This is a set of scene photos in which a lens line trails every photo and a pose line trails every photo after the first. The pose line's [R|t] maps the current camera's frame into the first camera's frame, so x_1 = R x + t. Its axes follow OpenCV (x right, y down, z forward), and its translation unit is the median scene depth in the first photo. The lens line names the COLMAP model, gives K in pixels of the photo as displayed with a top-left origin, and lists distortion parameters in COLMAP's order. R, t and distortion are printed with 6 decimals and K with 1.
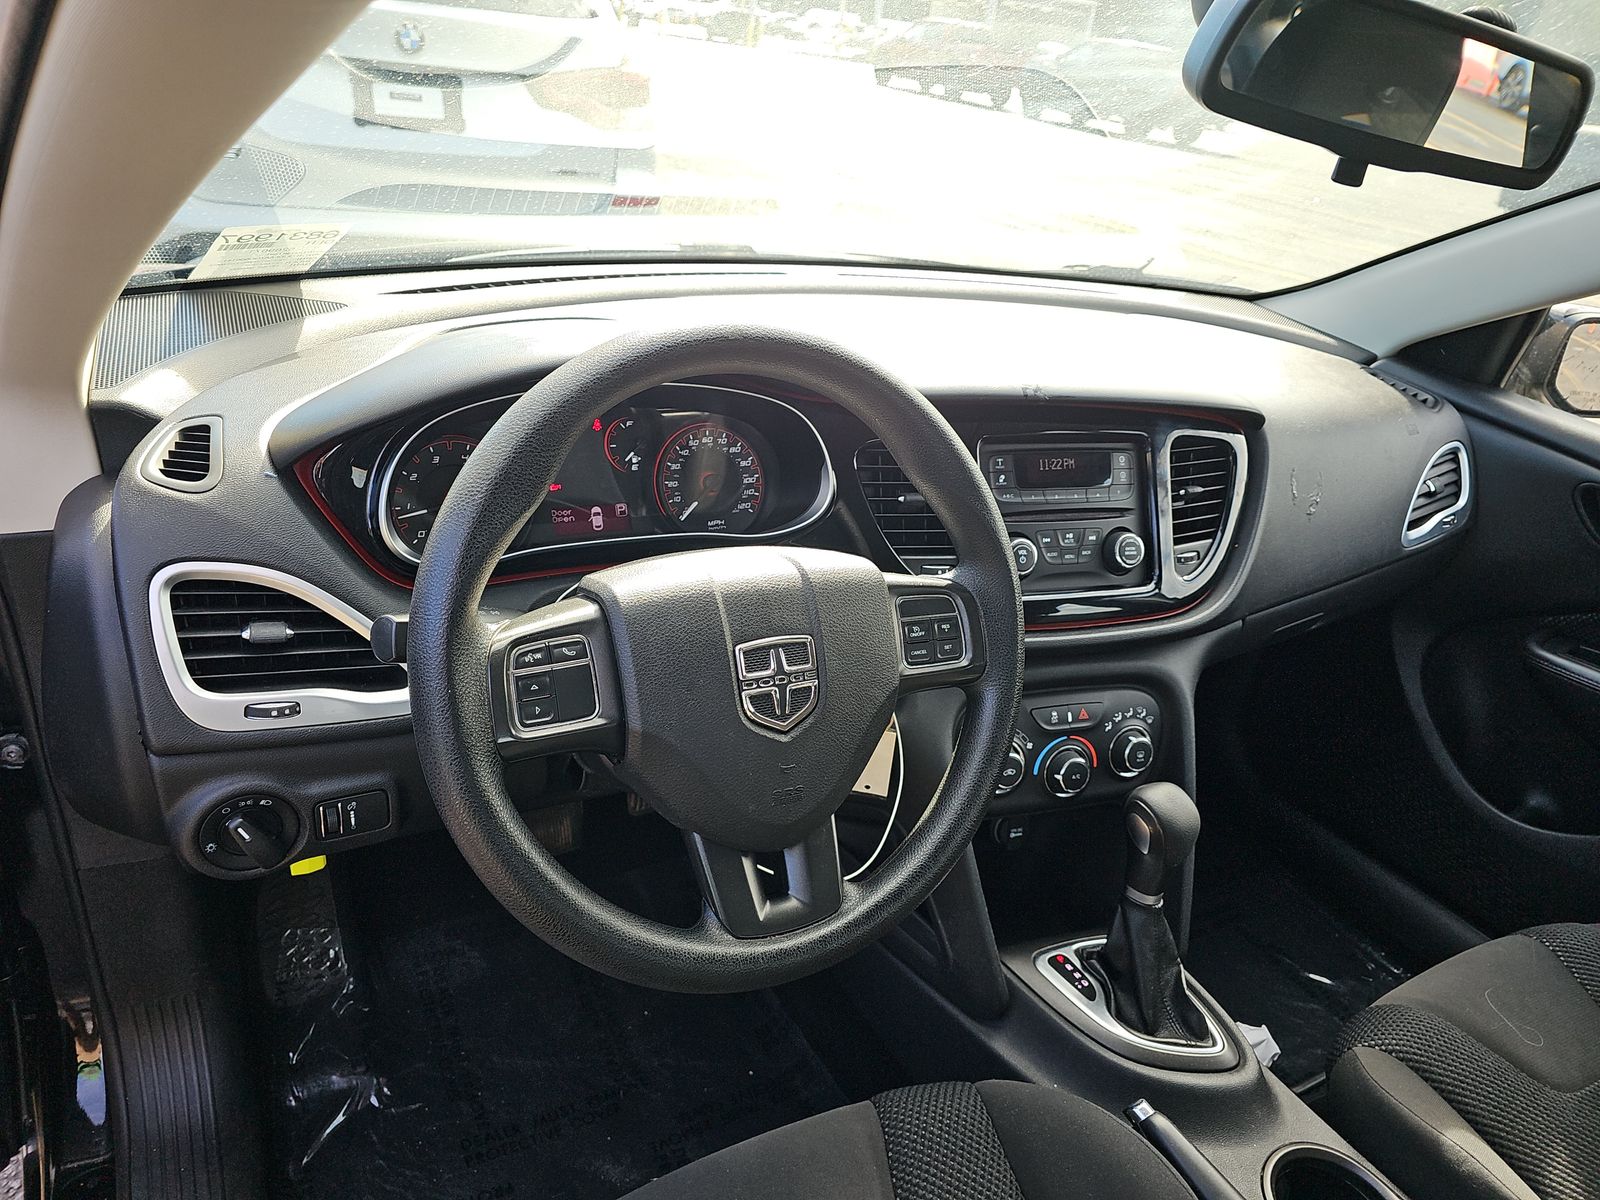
lens RADIAL K [[1162.1, 0, 800.0], [0, 1162.1, 600.0], [0, 0, 1]] dist [0.096575, -0.176103]
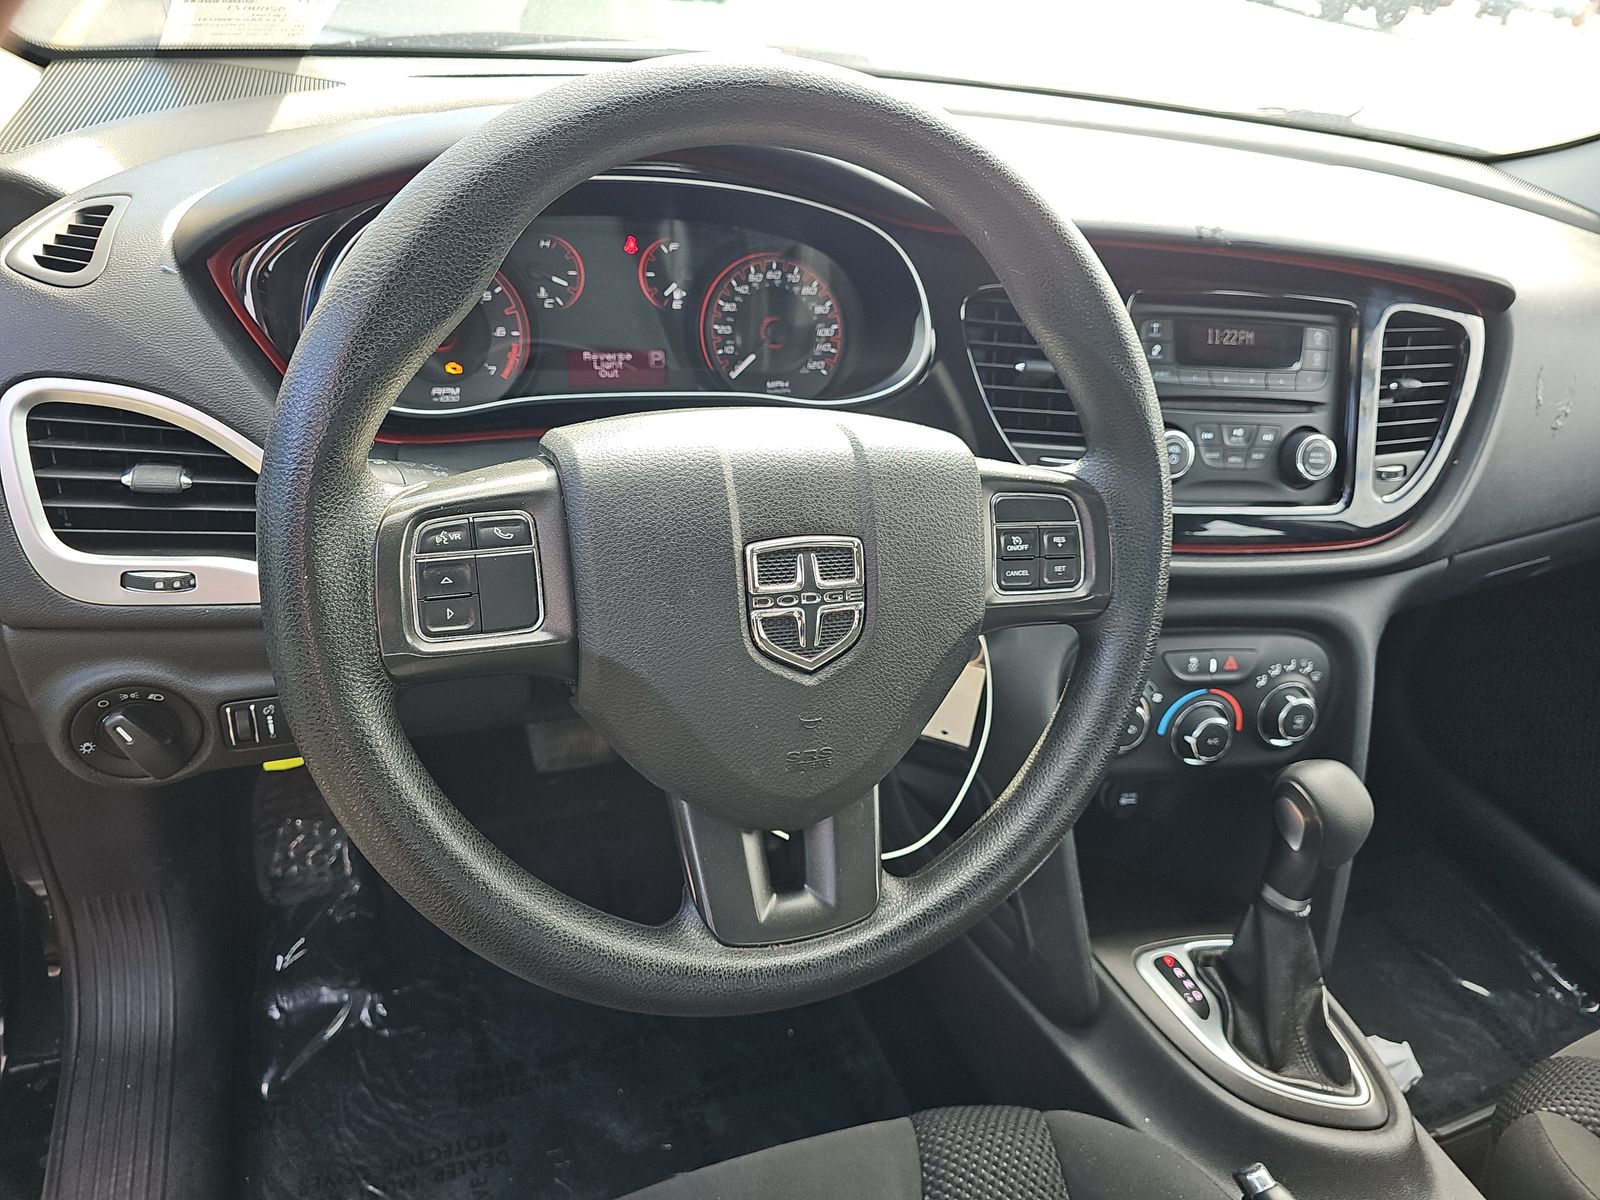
lens RADIAL K [[1198.6, 0, 800.0], [0, 1198.6, 600.0], [0, 0, 1]] dist [0.033966, -0.060954]
pose [[0.992272, 0.081007, -0.093988, 0.031134], [-0.072437, 0.993188, 0.091273, 0.003057], [0.100741, -0.083759, 0.991381, 0.194669]]
